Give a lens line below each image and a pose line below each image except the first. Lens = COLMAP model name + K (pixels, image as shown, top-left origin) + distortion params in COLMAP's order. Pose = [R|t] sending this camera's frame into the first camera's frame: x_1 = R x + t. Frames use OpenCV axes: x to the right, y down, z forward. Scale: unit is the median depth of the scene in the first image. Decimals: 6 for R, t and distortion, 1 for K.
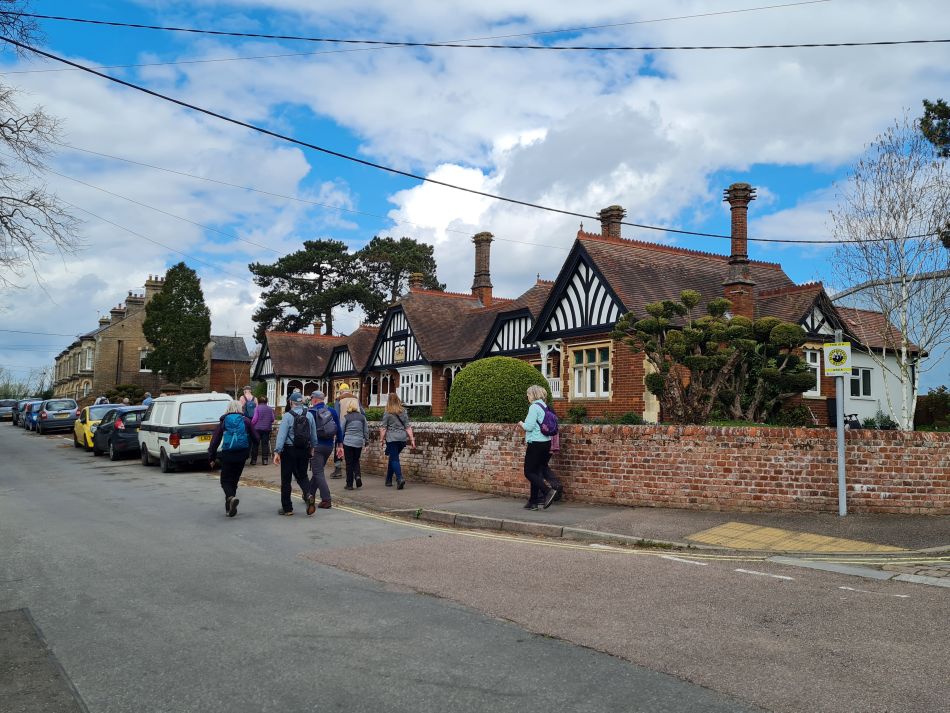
lens RADIAL K [[721.4, 0, 475.0], [0, 721.4, 356.5], [0, 0, 1]] dist [-0.002226, -0.000019]
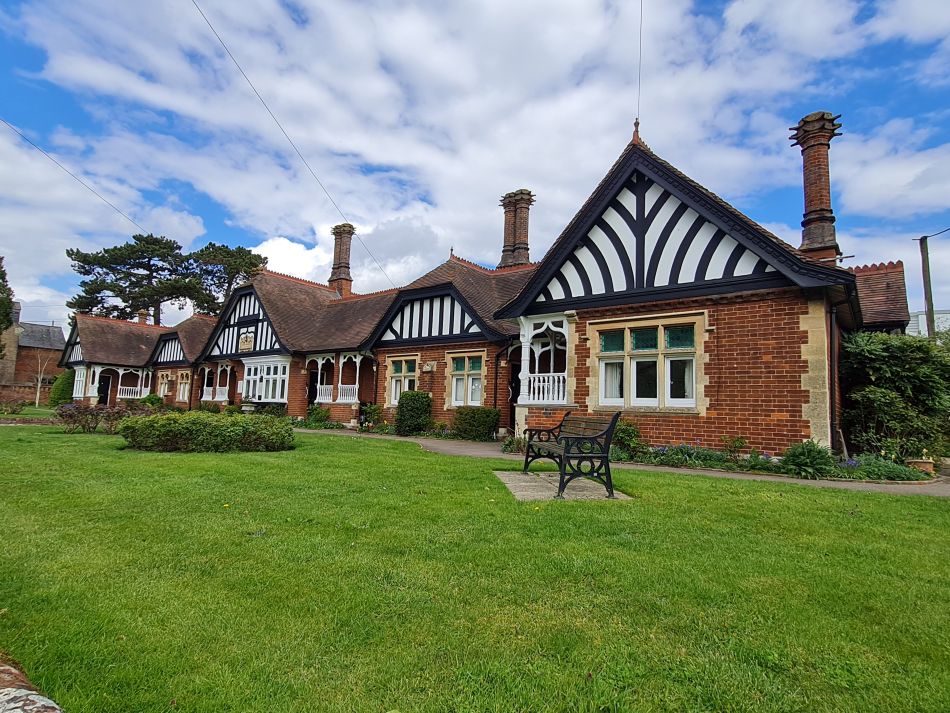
lens RADIAL K [[520.4, 0, 475.0], [0, 520.4, 356.5], [0, 0, 1]] dist [0.002089, -0.000079]
pose [[0.938036, 0.054588, 0.342210, -0.055669], [-0.049167, 0.998490, -0.024502, 0.014734], [-0.343031, 0.006158, 0.939304, 0.293490]]
